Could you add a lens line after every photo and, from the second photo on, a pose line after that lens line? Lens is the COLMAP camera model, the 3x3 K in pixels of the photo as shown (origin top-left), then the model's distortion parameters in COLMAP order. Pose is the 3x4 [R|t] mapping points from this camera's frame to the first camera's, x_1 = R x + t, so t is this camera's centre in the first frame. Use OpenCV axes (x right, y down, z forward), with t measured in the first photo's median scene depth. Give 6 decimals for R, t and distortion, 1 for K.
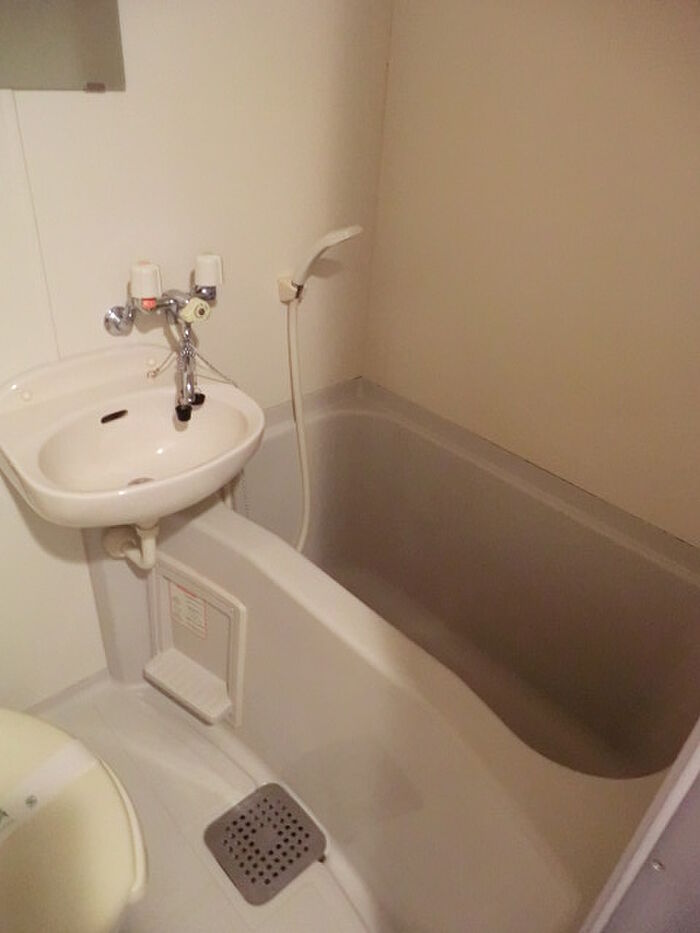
lens RADIAL K [[675.7, 0, 350.0], [0, 675.7, 466.5], [0, 0, 1]] dist [-0.110136, 0.115100]
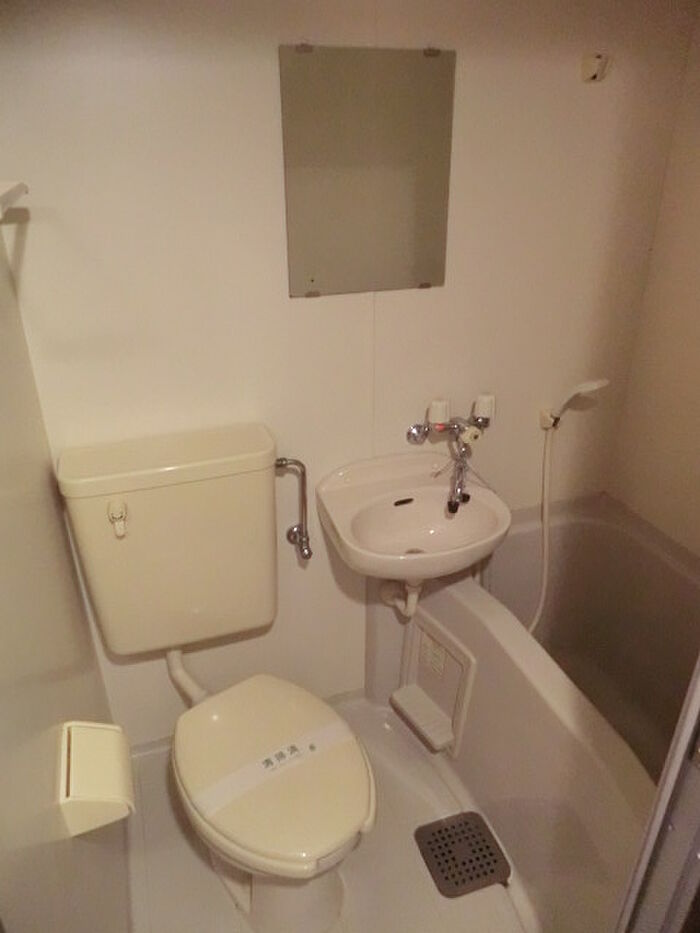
lens RADIAL K [[675.7, 0, 350.0], [0, 675.7, 466.5], [0, 0, 1]] dist [-0.110136, 0.115100]
pose [[0.911529, 0.118318, -0.393848, 0.086671], [-0.162878, 0.983268, -0.081580, -0.013745], [0.377606, 0.138512, 0.915548, -0.326526]]
